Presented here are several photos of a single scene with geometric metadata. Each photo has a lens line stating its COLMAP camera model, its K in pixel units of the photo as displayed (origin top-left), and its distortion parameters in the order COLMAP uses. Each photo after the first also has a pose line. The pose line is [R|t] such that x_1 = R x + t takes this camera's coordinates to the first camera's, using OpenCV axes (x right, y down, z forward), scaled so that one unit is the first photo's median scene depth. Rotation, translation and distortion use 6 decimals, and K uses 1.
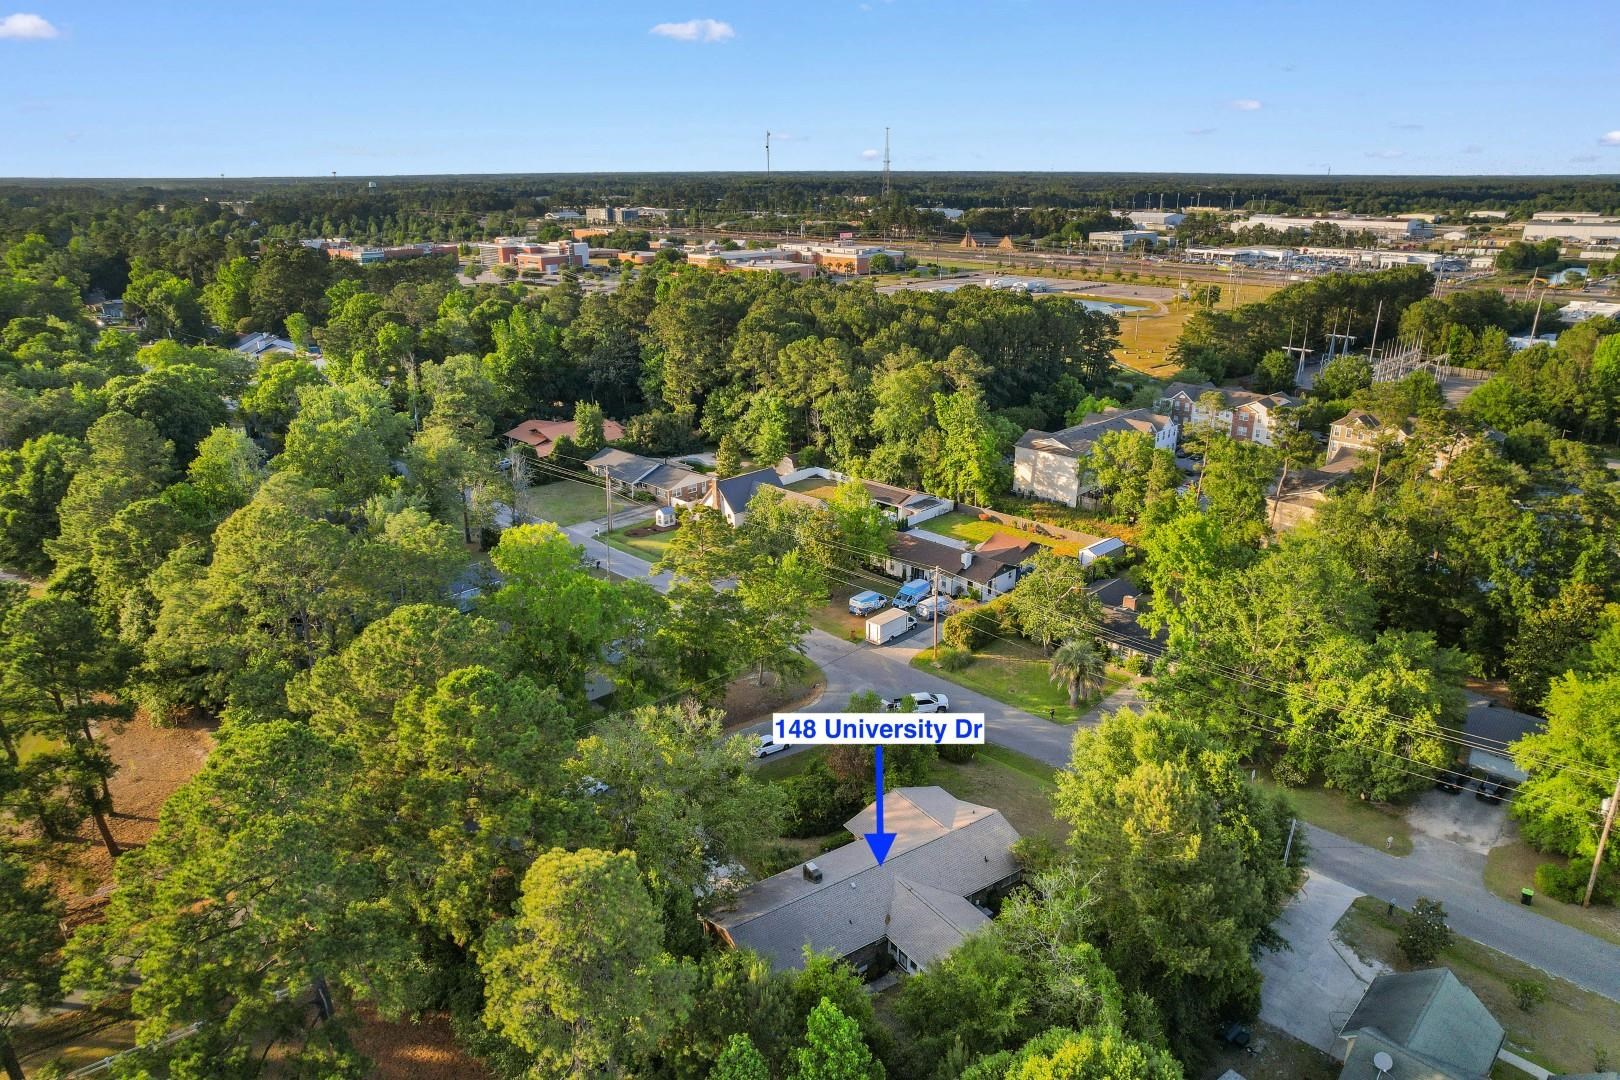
lens RADIAL K [[1047.2, 0, 839.2], [0, 1047.2, 545.2], [0, 0, 1]] dist [-0.065631, 0.002744]
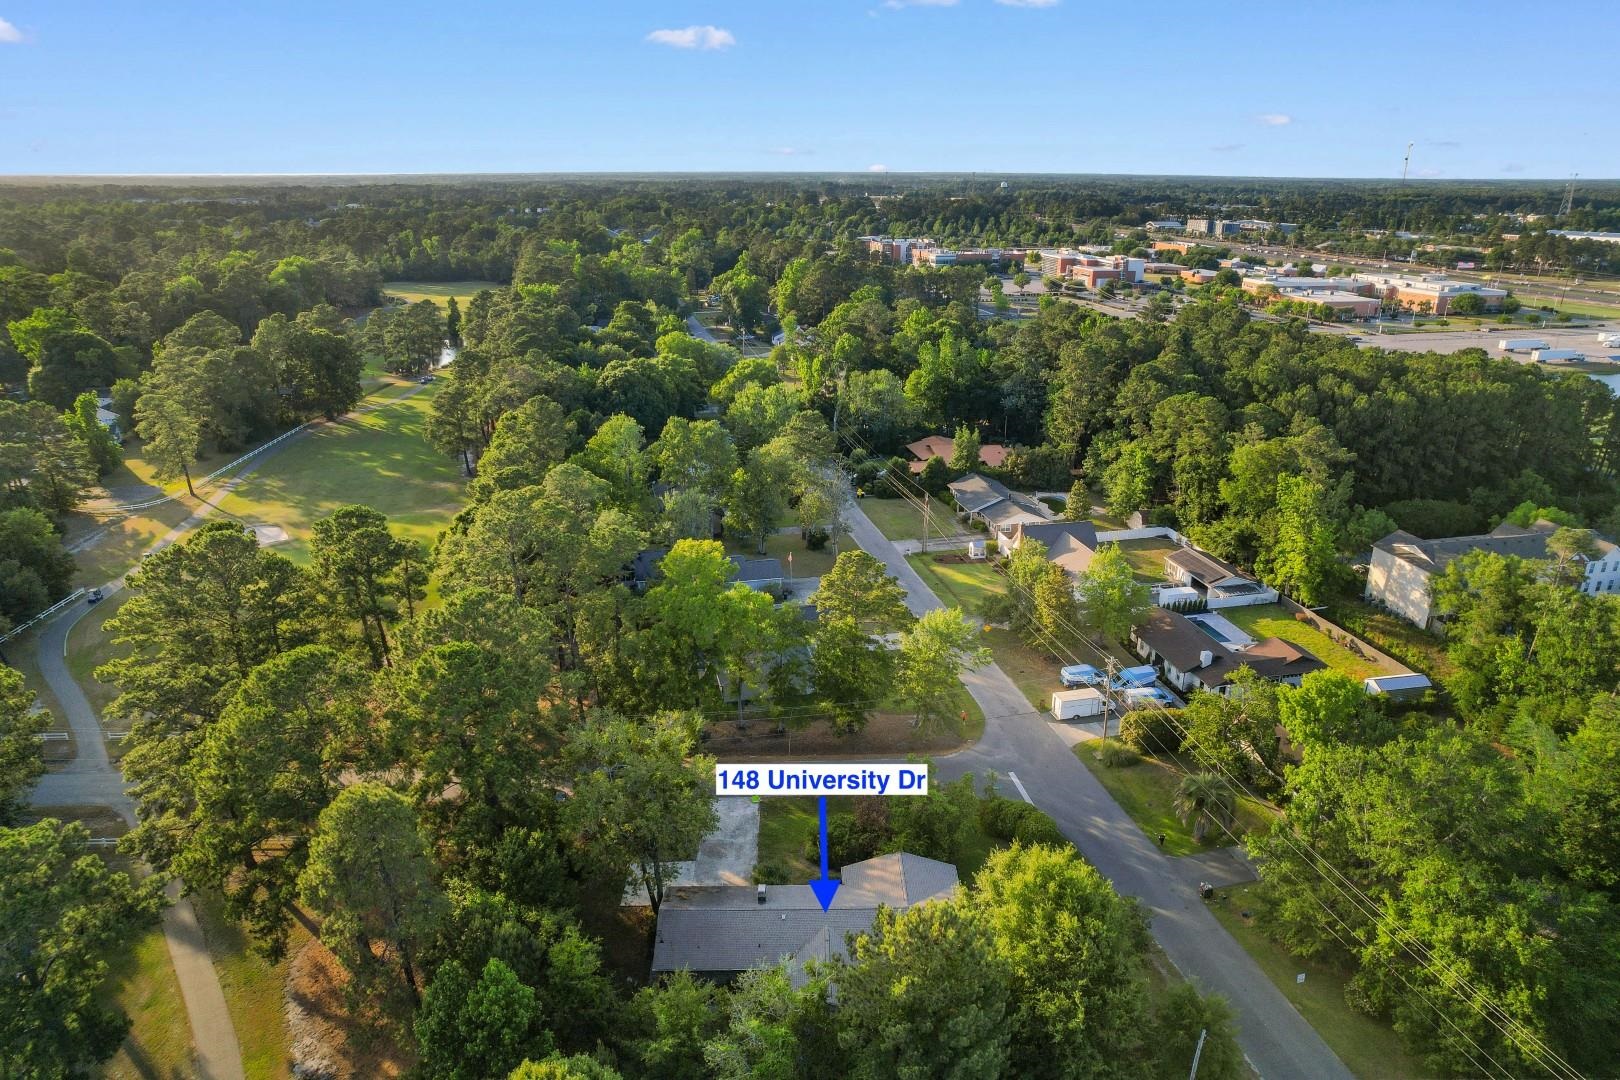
lens RADIAL K [[1047.2, 0, 839.2], [0, 1047.2, 545.2], [0, 0, 1]] dist [-0.065631, 0.002744]
pose [[0.834036, 0.189600, -0.518107, 0.241081], [-0.189233, 0.980437, 0.054165, -0.056912], [0.518241, 0.052867, 0.853599, 0.027543]]
